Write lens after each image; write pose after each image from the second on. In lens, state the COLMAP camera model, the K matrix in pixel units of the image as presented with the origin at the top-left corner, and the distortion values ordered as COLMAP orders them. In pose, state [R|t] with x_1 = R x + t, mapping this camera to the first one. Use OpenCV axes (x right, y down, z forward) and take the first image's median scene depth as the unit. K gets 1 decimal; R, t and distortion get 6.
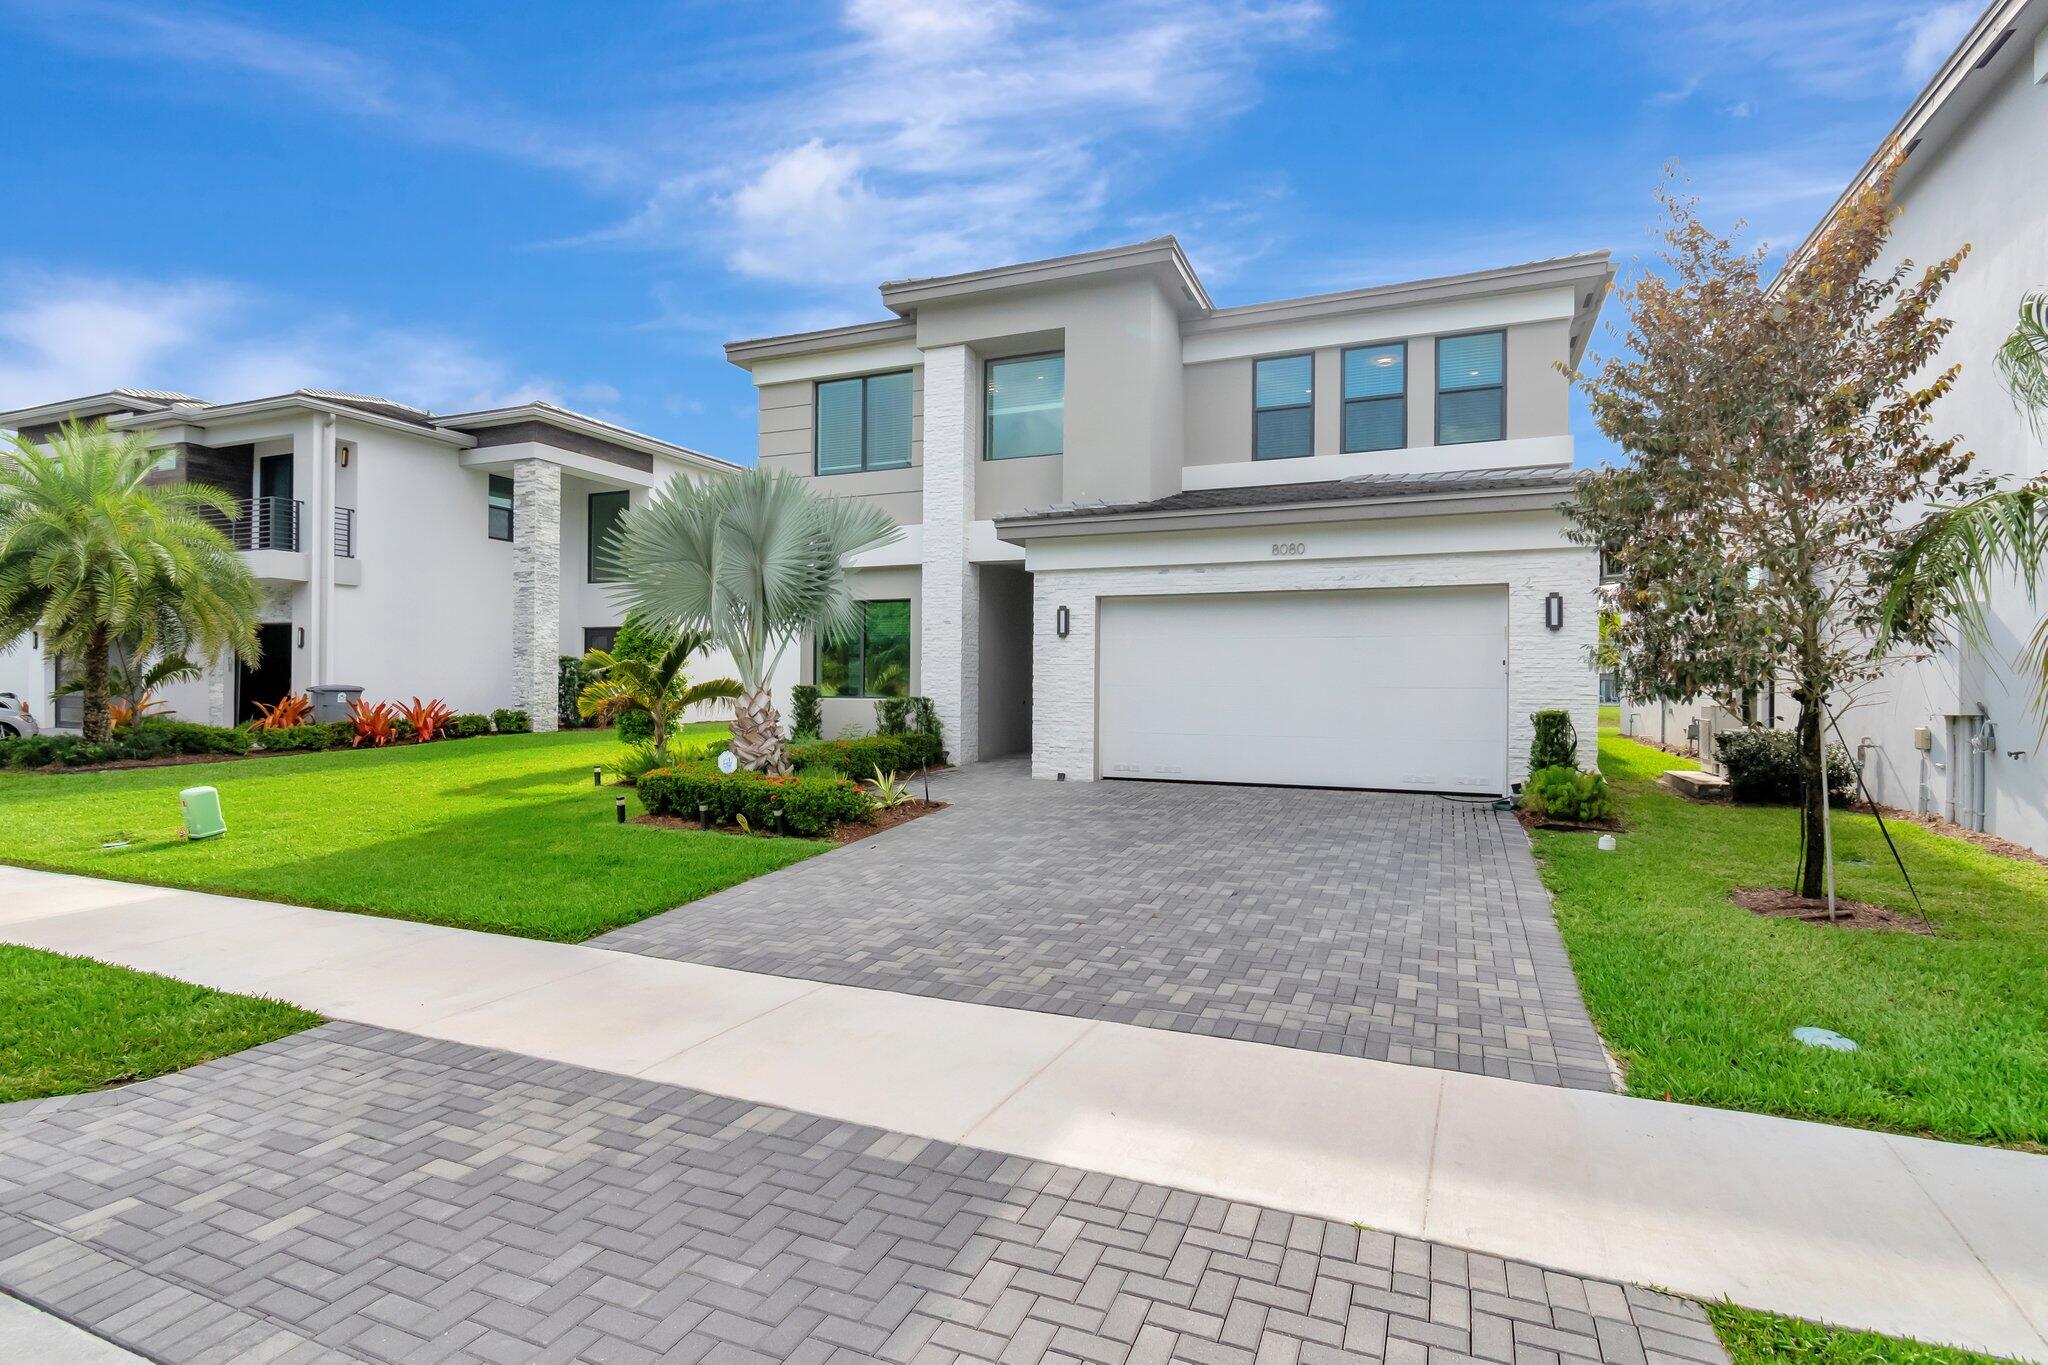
lens RADIAL K [[999.9, 0, 996.0], [0, 999.9, 684.3], [0, 0, 1]] dist [0.005140, -0.002770]
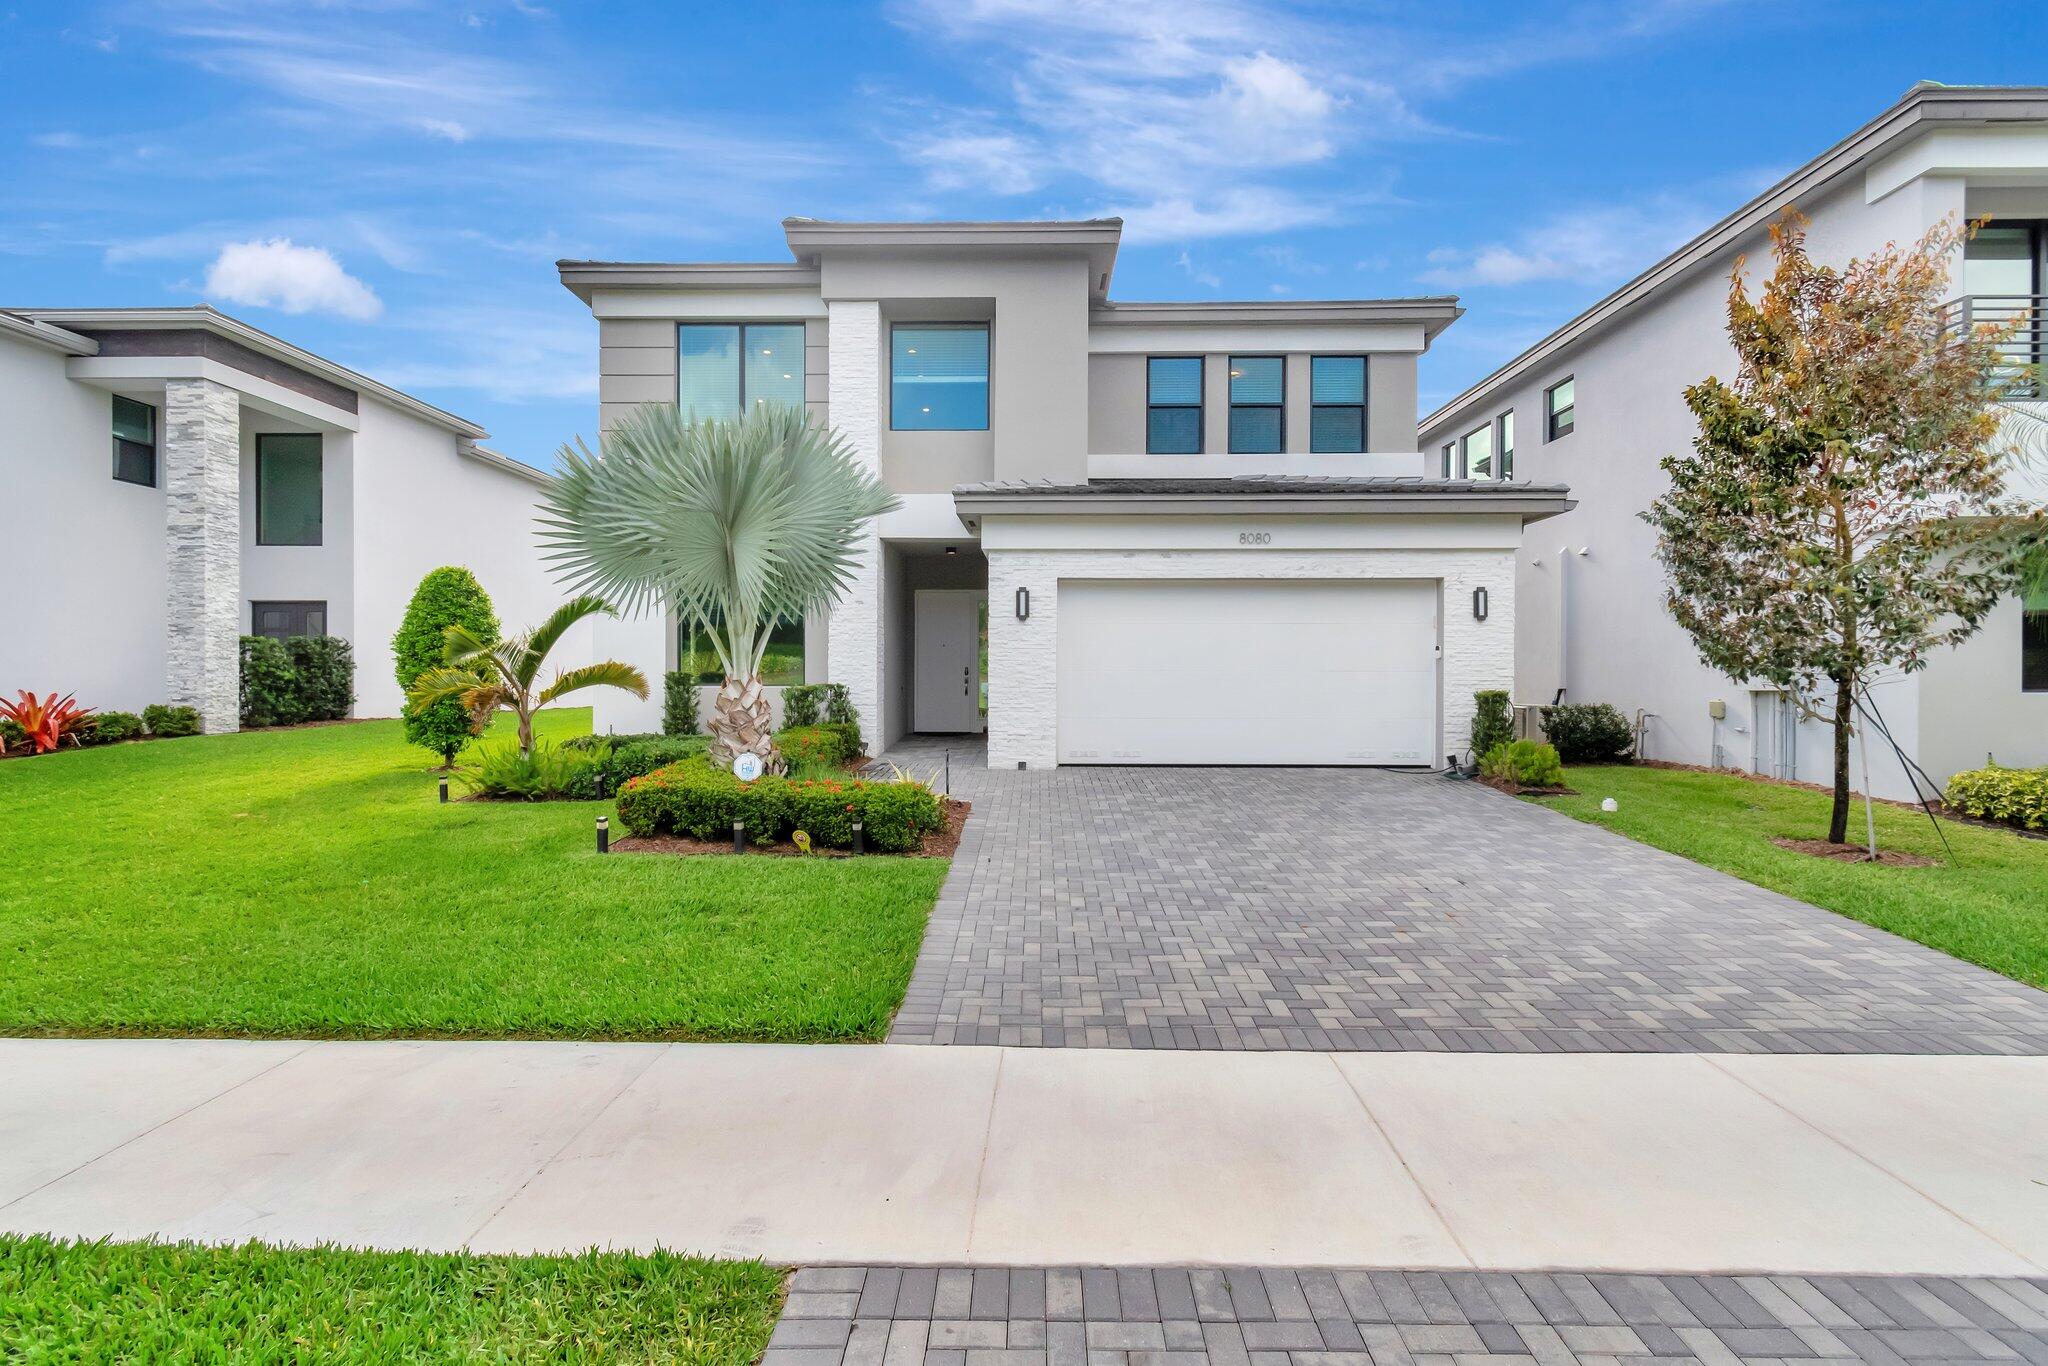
lens RADIAL K [[930.8, 0, 1014.3], [0, 930.8, 677.6], [0, 0, 1]] dist [0.003296, -0.001186]
pose [[0.926219, -0.006975, 0.376922, -0.275653], [0.003716, 0.999949, 0.009372, -0.000020], [-0.376968, -0.007280, 0.926198, 0.175335]]
